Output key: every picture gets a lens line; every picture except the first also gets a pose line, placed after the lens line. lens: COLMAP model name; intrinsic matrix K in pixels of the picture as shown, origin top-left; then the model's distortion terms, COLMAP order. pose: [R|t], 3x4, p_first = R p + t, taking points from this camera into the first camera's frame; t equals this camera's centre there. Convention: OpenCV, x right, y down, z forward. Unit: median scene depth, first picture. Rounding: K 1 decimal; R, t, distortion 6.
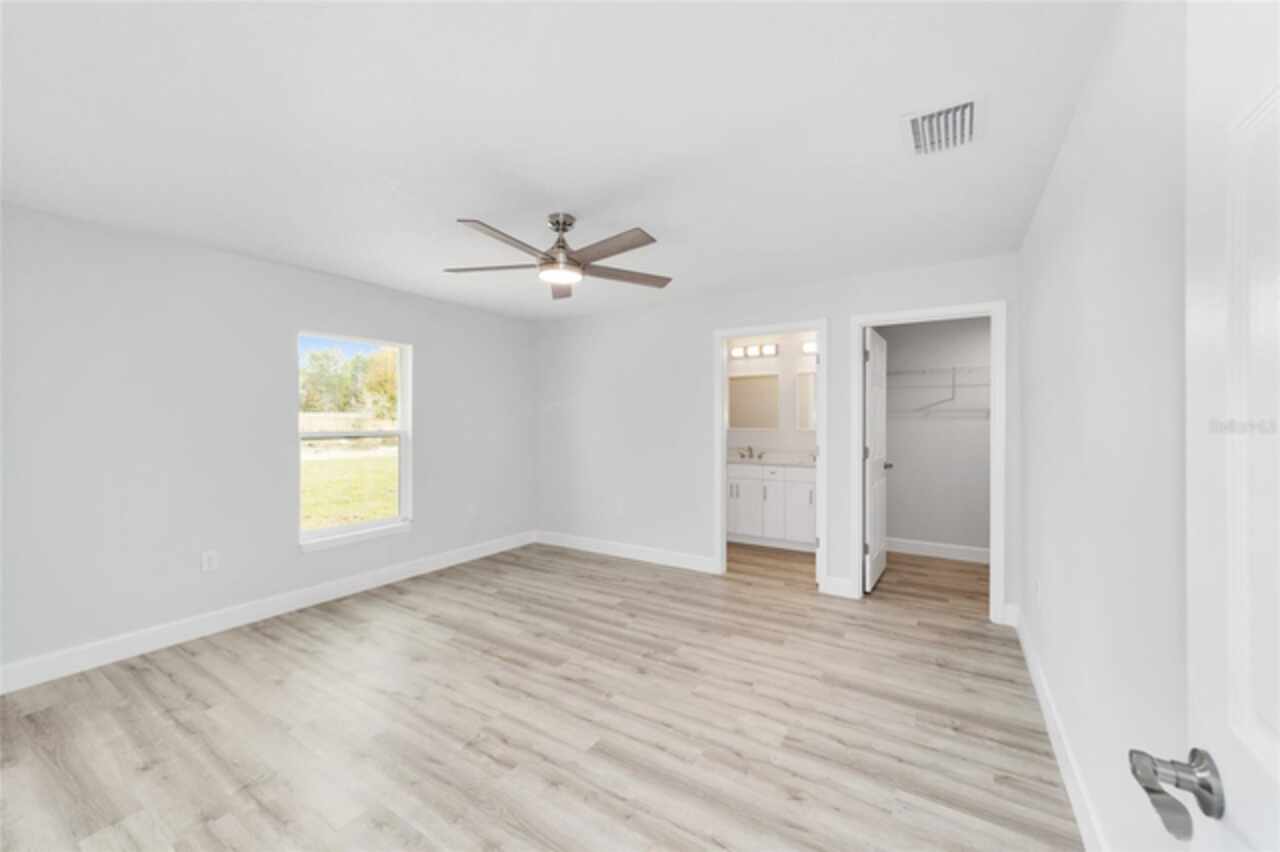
lens RADIAL K [[488.3, 0, 639.0], [0, 488.3, 421.5], [0, 0, 1]] dist [0.000520, 0.000150]
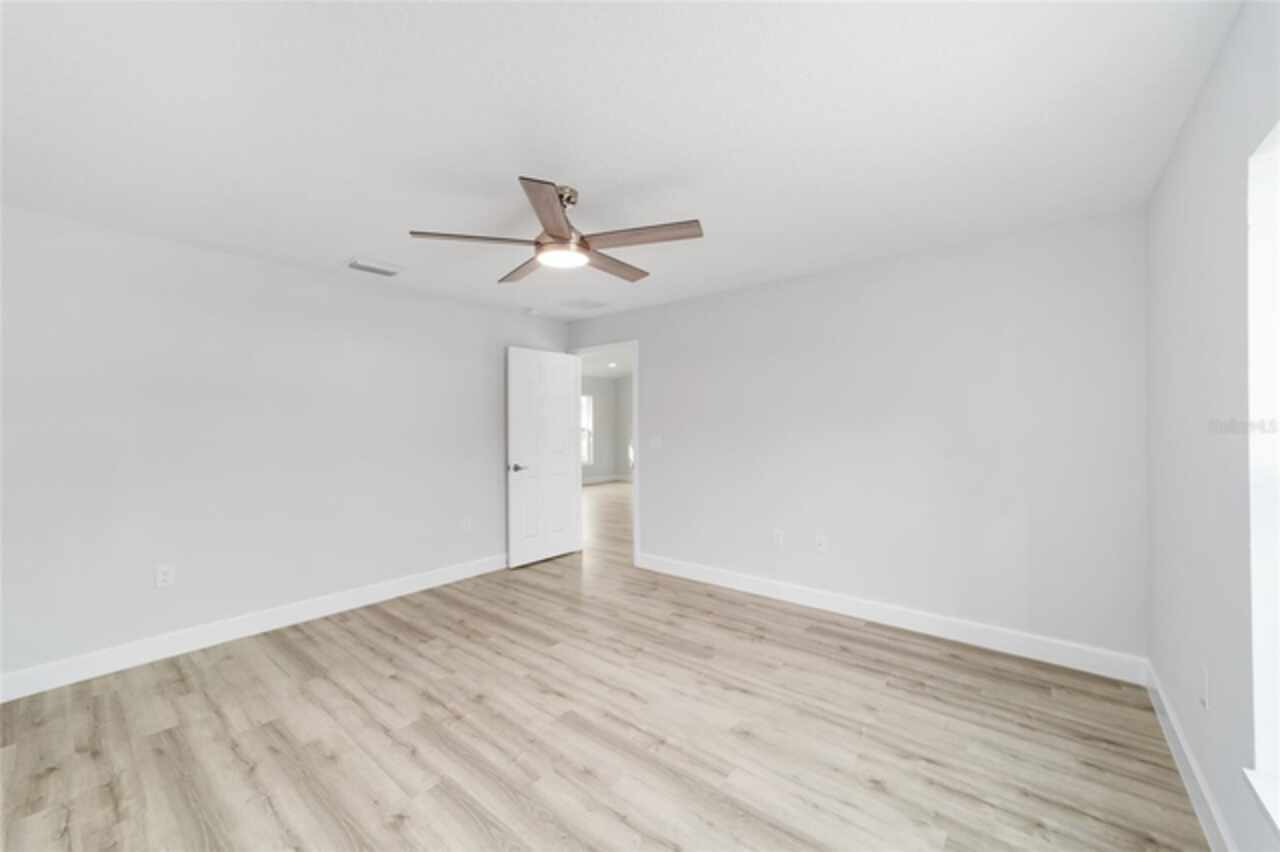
lens RADIAL K [[488.3, 0, 639.0], [0, 488.3, 421.5], [0, 0, 1]] dist [0.000520, 0.000150]
pose [[-0.991981, 0.008323, 0.126112, -0.431676], [0.008888, 0.999953, 0.003921, -0.007542], [-0.126074, 0.005010, -0.992008, 1.966347]]
